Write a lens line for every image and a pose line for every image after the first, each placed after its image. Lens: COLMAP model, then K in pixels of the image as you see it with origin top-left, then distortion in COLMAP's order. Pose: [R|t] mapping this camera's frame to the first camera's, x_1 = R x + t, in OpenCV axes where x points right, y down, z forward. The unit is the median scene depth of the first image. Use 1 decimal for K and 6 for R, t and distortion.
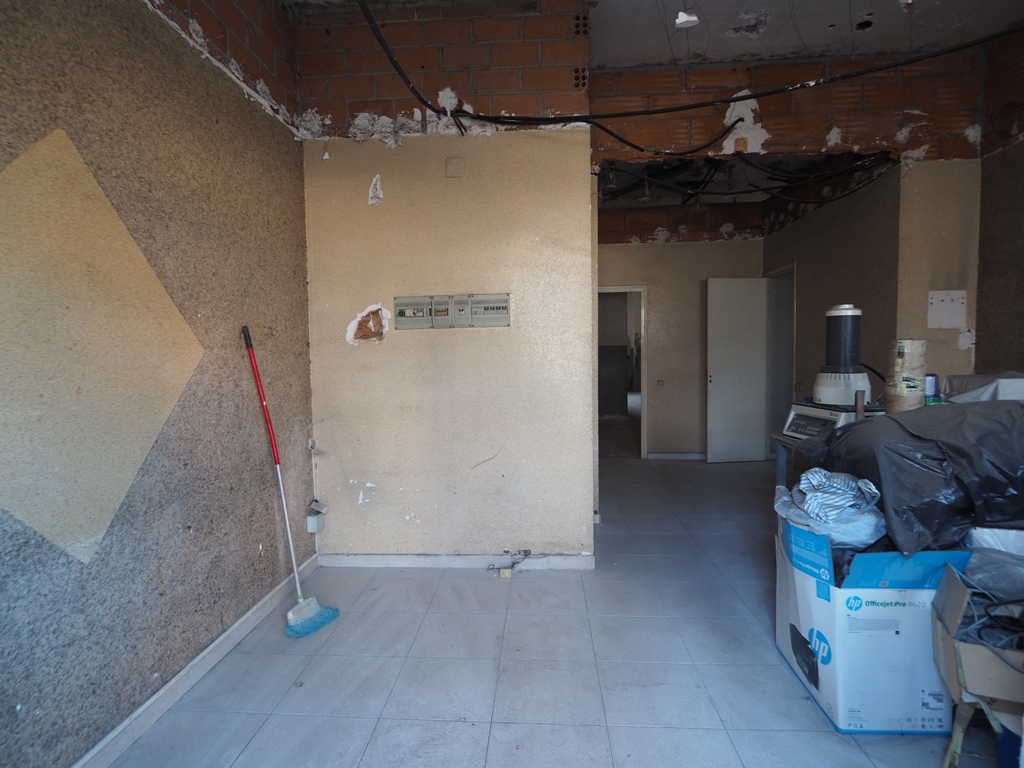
lens RADIAL K [[553.3, 0, 512.0], [0, 553.3, 384.0], [0, 0, 1]] dist [-0.015002, -0.000695]
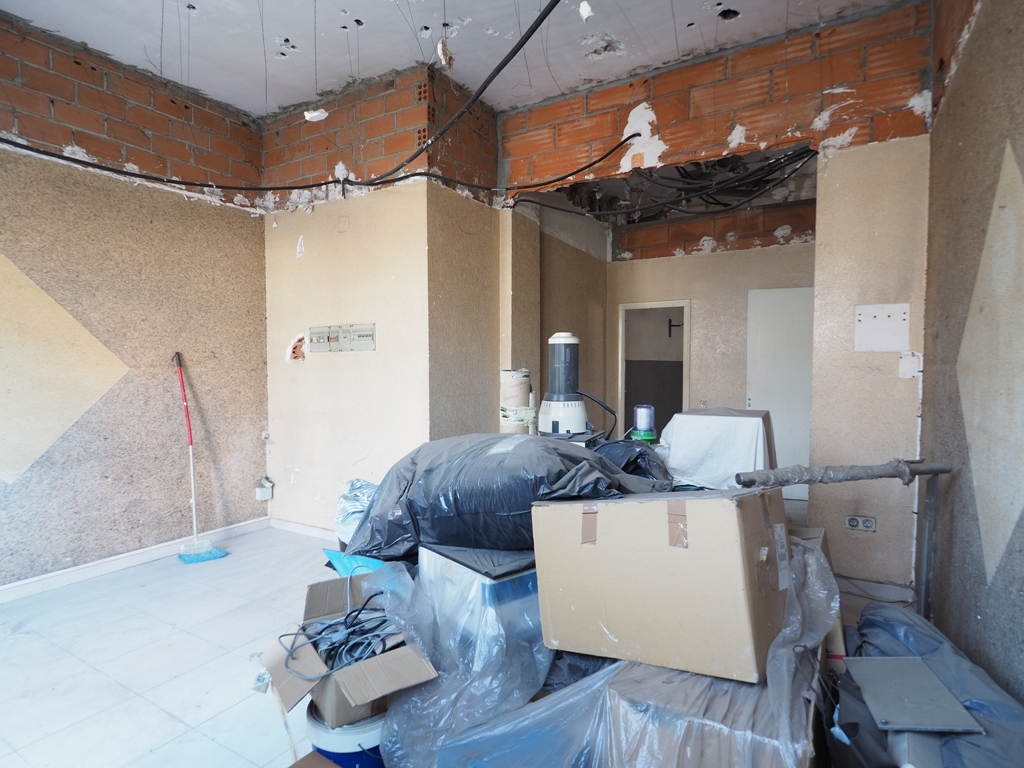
lens RADIAL K [[554.7, 0, 505.3], [0, 554.7, 387.9], [0, 0, 1]] dist [-0.011708, -0.001397]
pose [[0.892707, 0.033821, -0.449367, 0.687260], [-0.038283, 0.999267, -0.000843, -0.027413], [0.449009, 0.017956, 0.893347, 0.036782]]
